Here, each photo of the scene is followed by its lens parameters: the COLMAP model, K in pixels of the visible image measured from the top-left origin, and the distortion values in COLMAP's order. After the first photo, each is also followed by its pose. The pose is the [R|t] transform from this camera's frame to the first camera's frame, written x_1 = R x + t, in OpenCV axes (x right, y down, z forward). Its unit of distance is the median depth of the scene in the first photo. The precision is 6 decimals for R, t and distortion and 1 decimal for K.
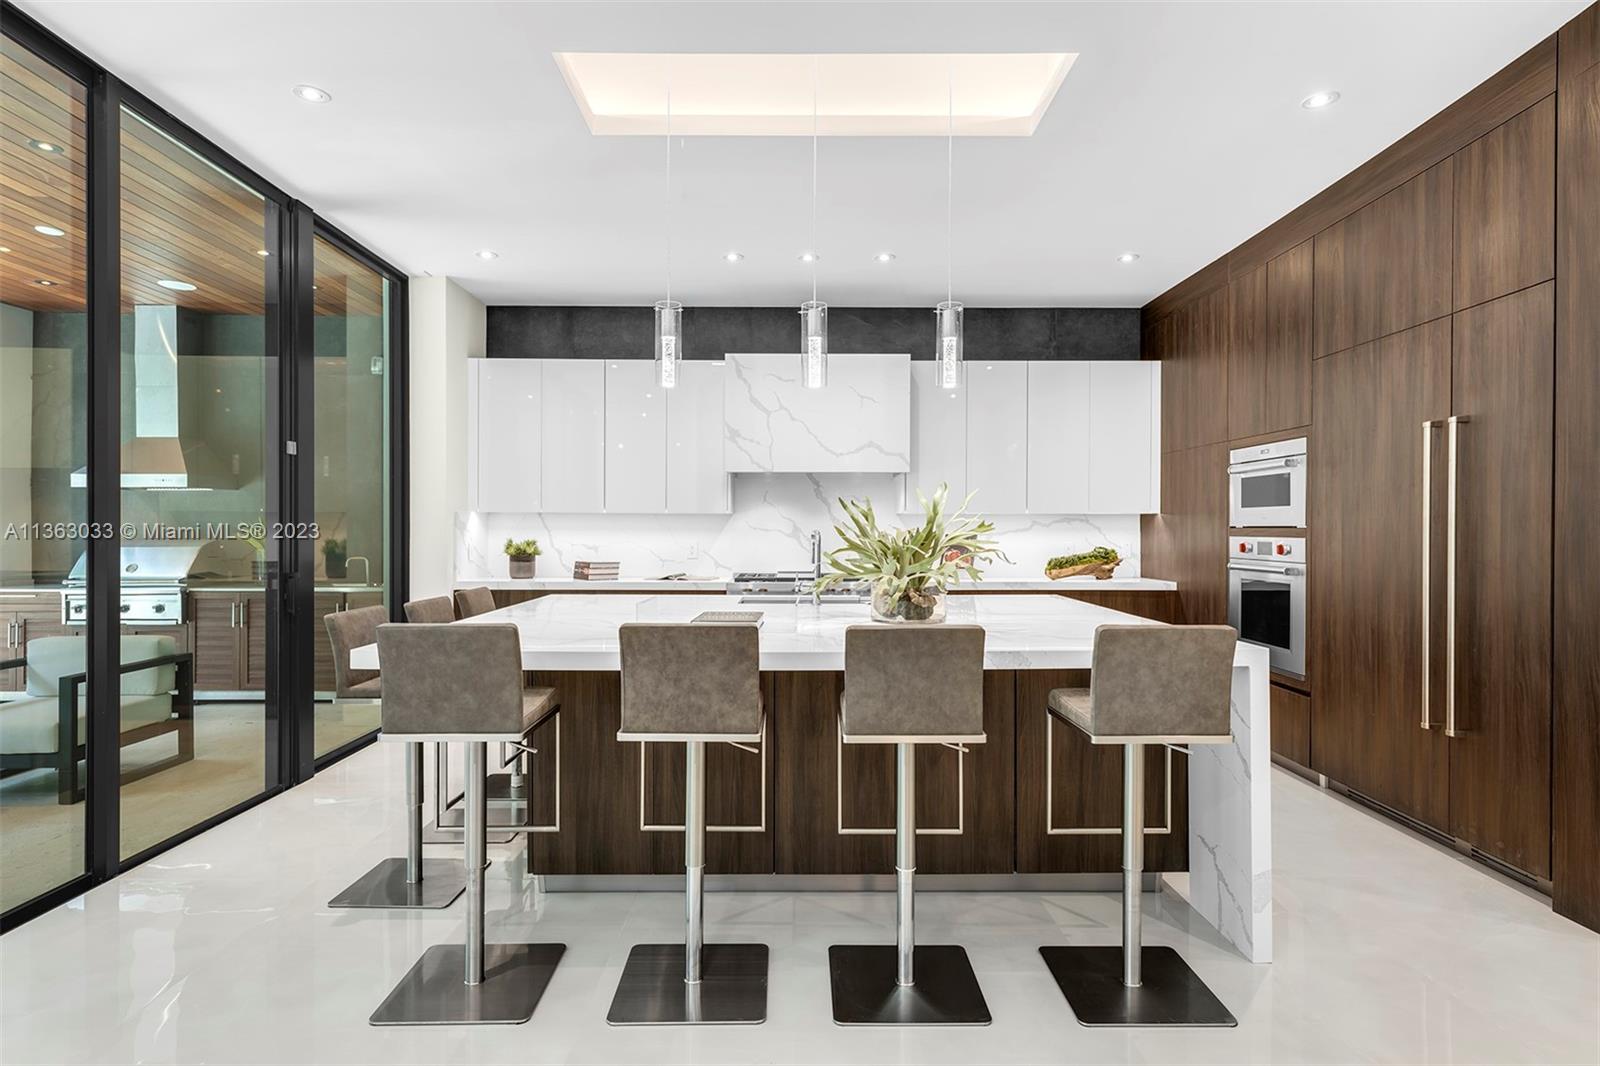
lens RADIAL K [[648.1, 0, 800.0], [0, 648.1, 529.5], [0, 0, 1]] dist [-0.003465, -0.000278]
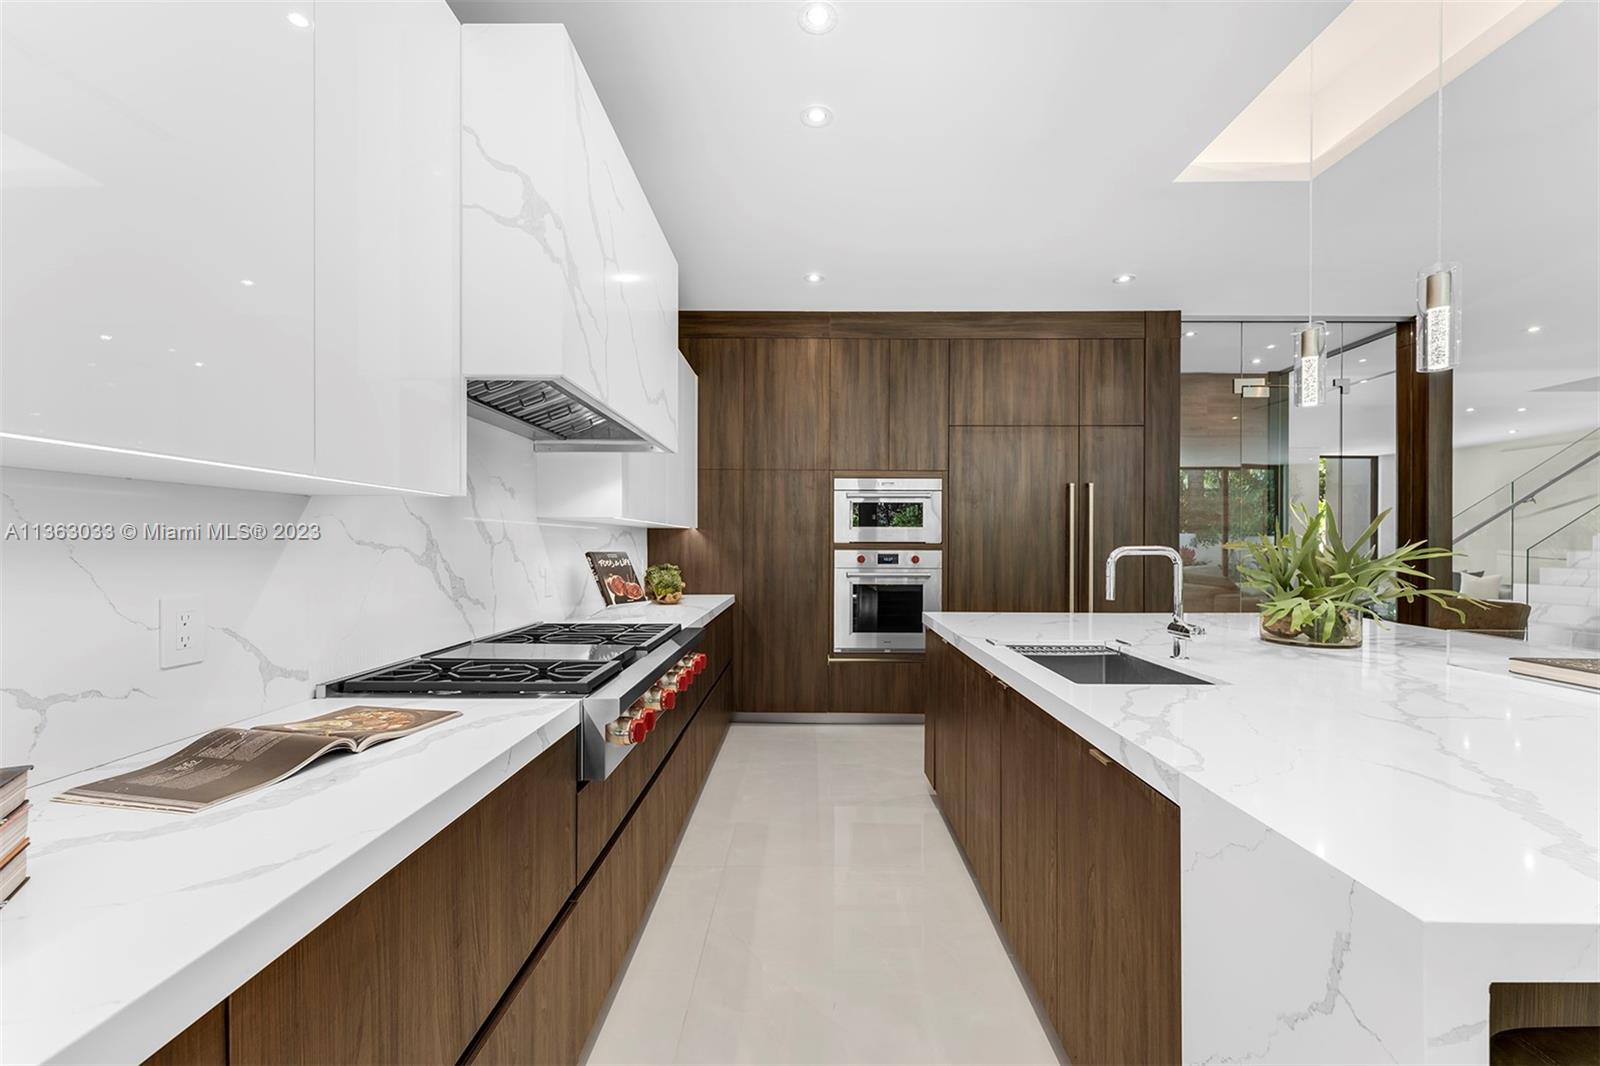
lens RADIAL K [[648.1, 0, 798.6], [0, 648.1, 542.8], [0, 0, 1]] dist [-0.003465, -0.000278]
pose [[0.079511, 0.002805, 0.996830, -0.522034], [0.006483, 0.999973, -0.003331, -0.000392], [-0.996813, 0.006728, 0.079491, 0.971316]]
